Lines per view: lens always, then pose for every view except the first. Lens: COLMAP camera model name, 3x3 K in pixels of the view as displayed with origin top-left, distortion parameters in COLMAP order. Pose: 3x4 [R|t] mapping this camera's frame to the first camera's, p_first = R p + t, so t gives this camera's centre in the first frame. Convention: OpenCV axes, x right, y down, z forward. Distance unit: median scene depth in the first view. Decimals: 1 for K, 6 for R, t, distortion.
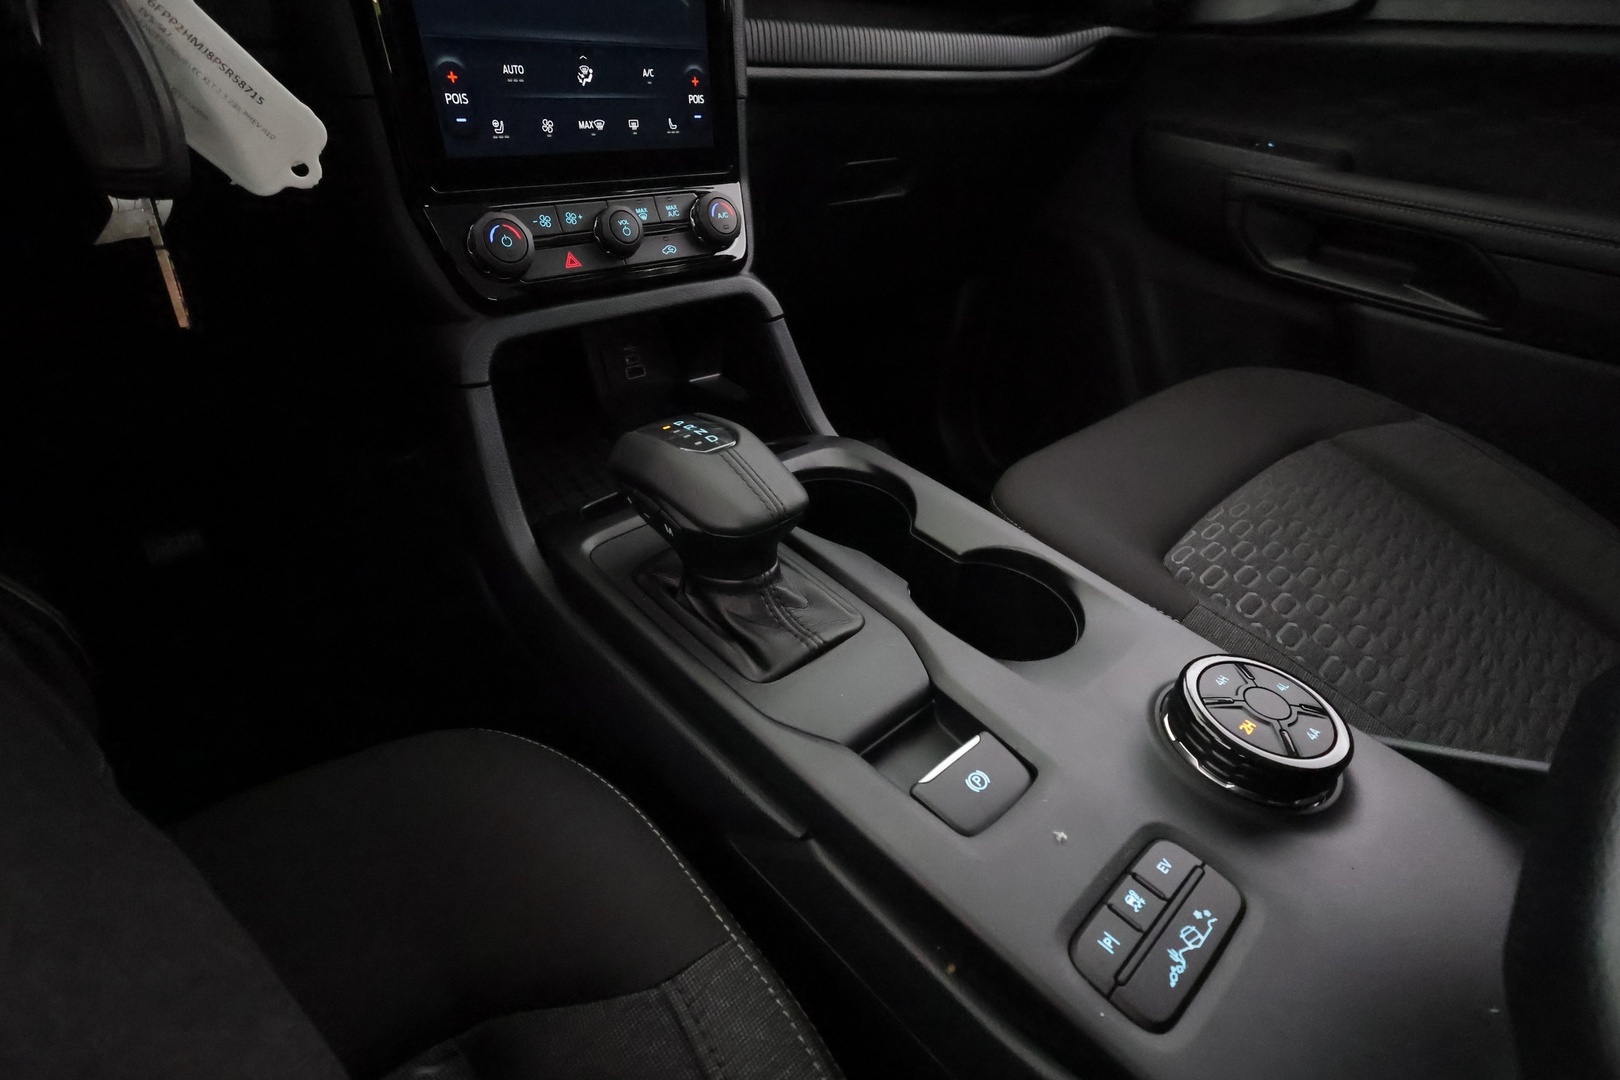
lens RADIAL K [[740.0, 0, 814.9], [0, 740.0, 549.1], [0, 0, 1]] dist [-0.000431, 0.002220]
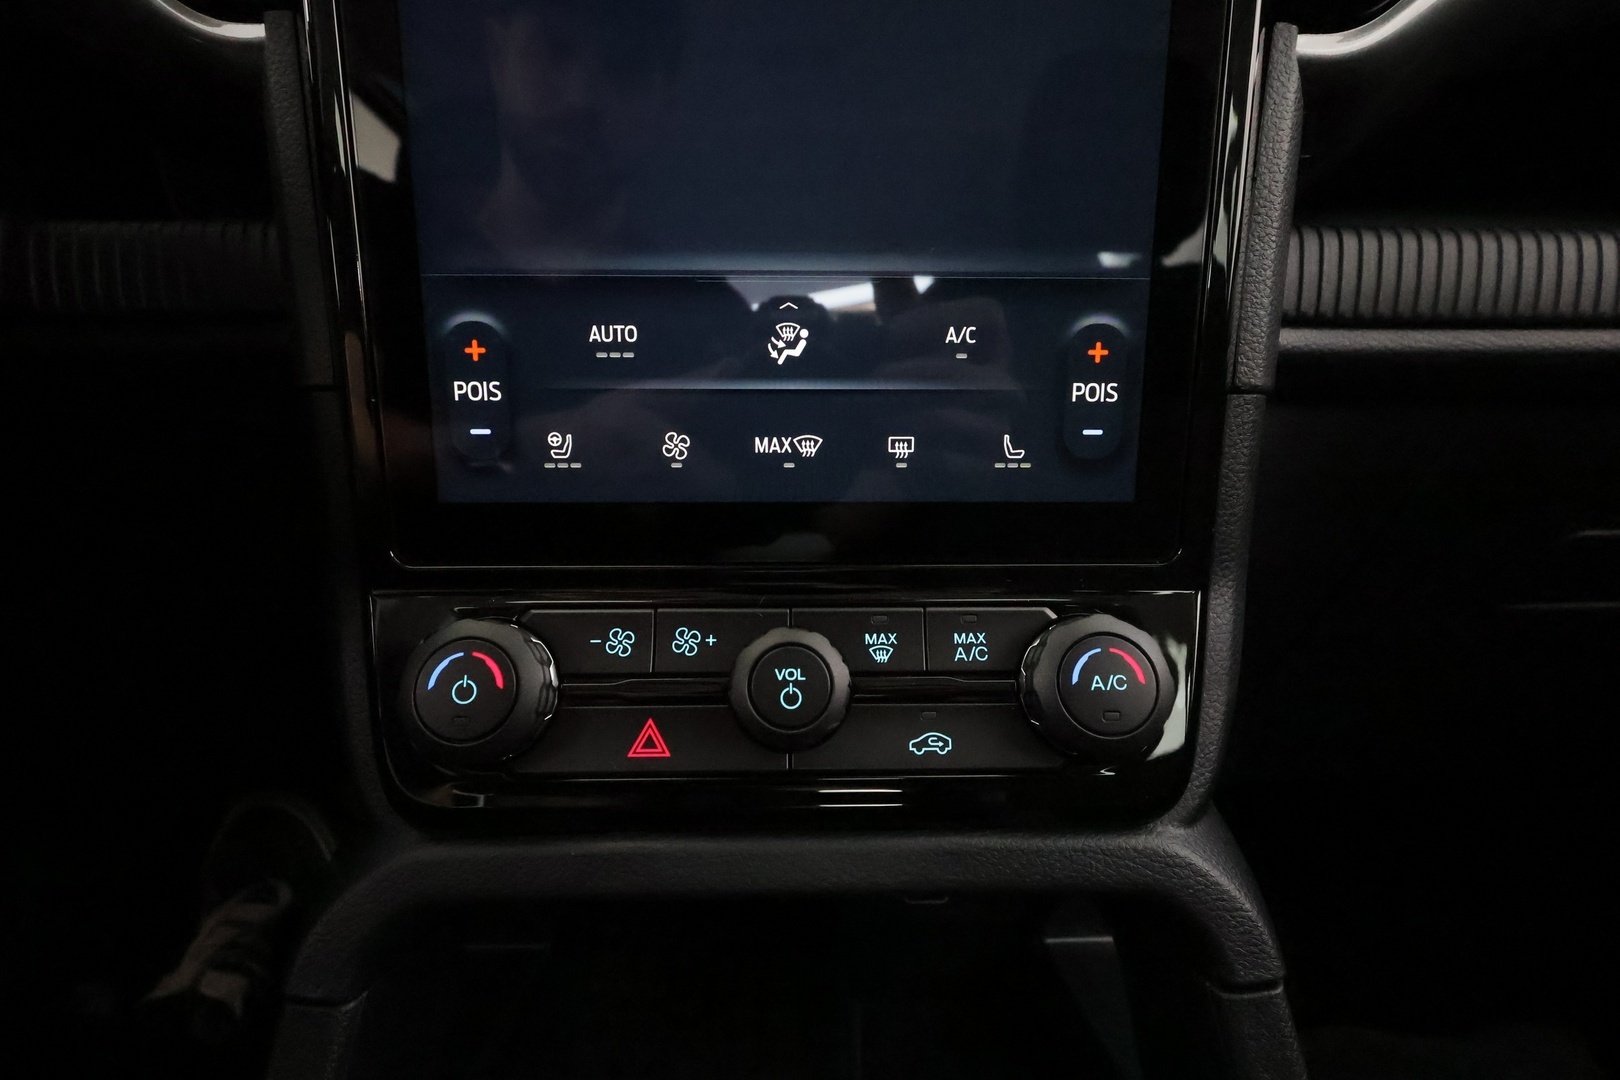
lens RADIAL K [[740.0, 0, 803.7], [0, 740.0, 541.0], [0, 0, 1]] dist [-0.000431, 0.002220]
pose [[0.758193, 0.096537, -0.644844, -0.019271], [-0.338283, 0.903705, -0.262455, -0.411165], [0.557412, 0.417131, 0.717839, 0.716219]]
